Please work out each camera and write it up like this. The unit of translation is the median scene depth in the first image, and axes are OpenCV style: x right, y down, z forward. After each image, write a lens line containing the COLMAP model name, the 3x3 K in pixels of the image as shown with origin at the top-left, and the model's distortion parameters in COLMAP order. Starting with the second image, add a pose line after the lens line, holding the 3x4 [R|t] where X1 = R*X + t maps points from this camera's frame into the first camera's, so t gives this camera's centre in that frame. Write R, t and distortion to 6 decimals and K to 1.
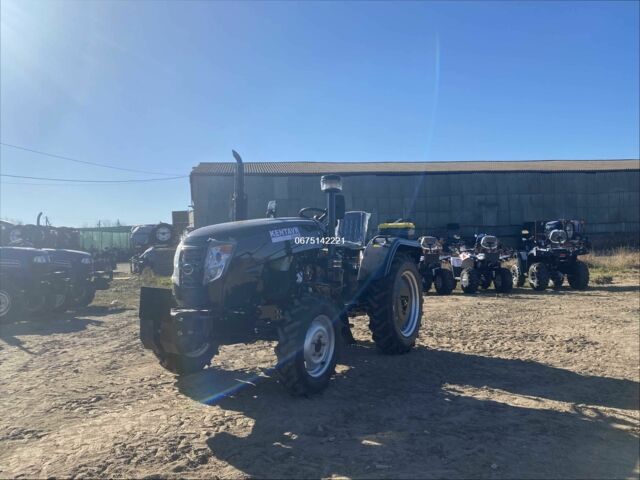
lens RADIAL K [[485.9, 0, 323.5], [0, 485.9, 233.8], [0, 0, 1]] dist [0.025166, -0.017767]
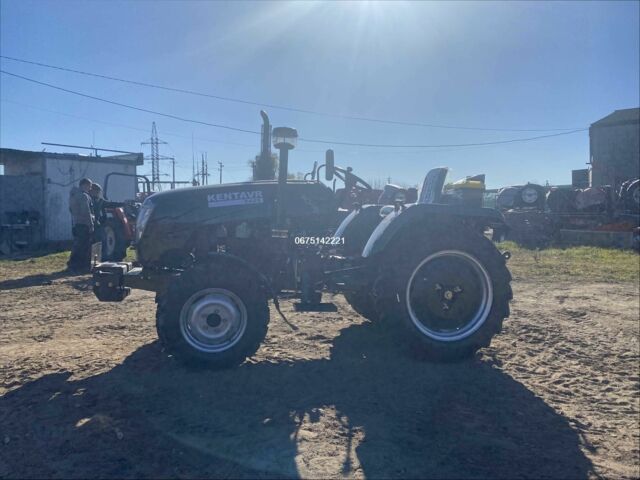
lens RADIAL K [[485.9, 0, 321.6], [0, 485.9, 240.9], [0, 0, 1]] dist [0.025166, -0.017767]
pose [[0.664459, 0.067527, -0.744268, 0.628921], [0.002472, 0.995705, 0.092547, -0.003038], [0.747321, -0.063333, 0.661438, 0.432782]]
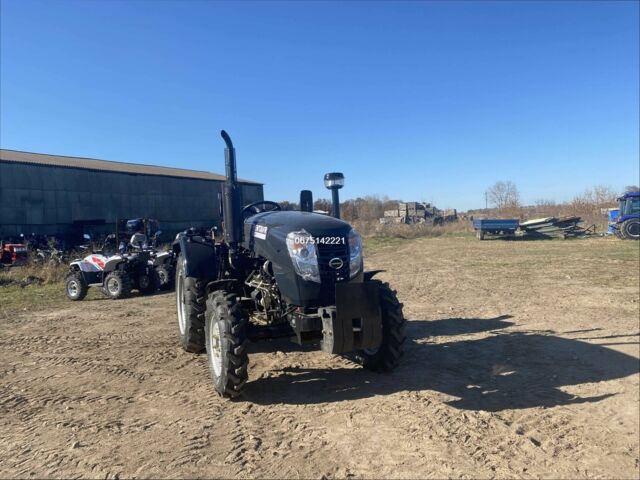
lens RADIAL K [[485.9, 0, 325.6], [0, 485.9, 242.7], [0, 0, 1]] dist [0.025166, -0.017767]
pose [[0.580413, -0.024164, 0.813964, -0.786589], [0.008037, 0.999681, 0.023946, 0.007072], [-0.814283, -0.007357, 0.580422, 0.356564]]
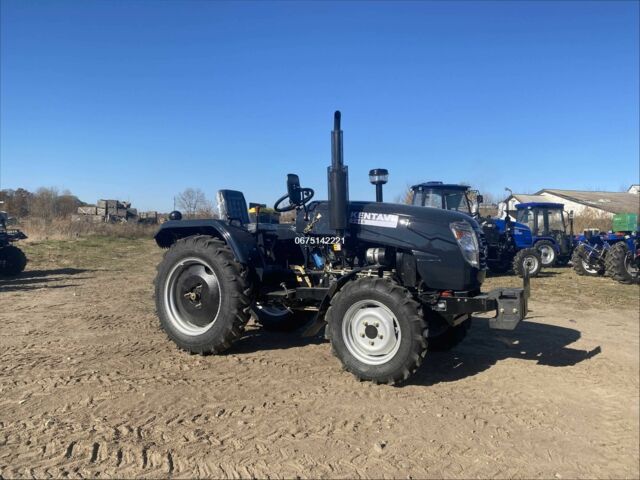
lens RADIAL K [[485.9, 0, 316.9], [0, 485.9, 240.8], [0, 0, 1]] dist [0.025166, -0.017767]
pose [[0.006356, 0.002010, 0.999978, -1.008129], [-0.047940, 0.998849, -0.001703, 0.050267], [-0.998830, -0.047929, 0.006445, 1.025824]]
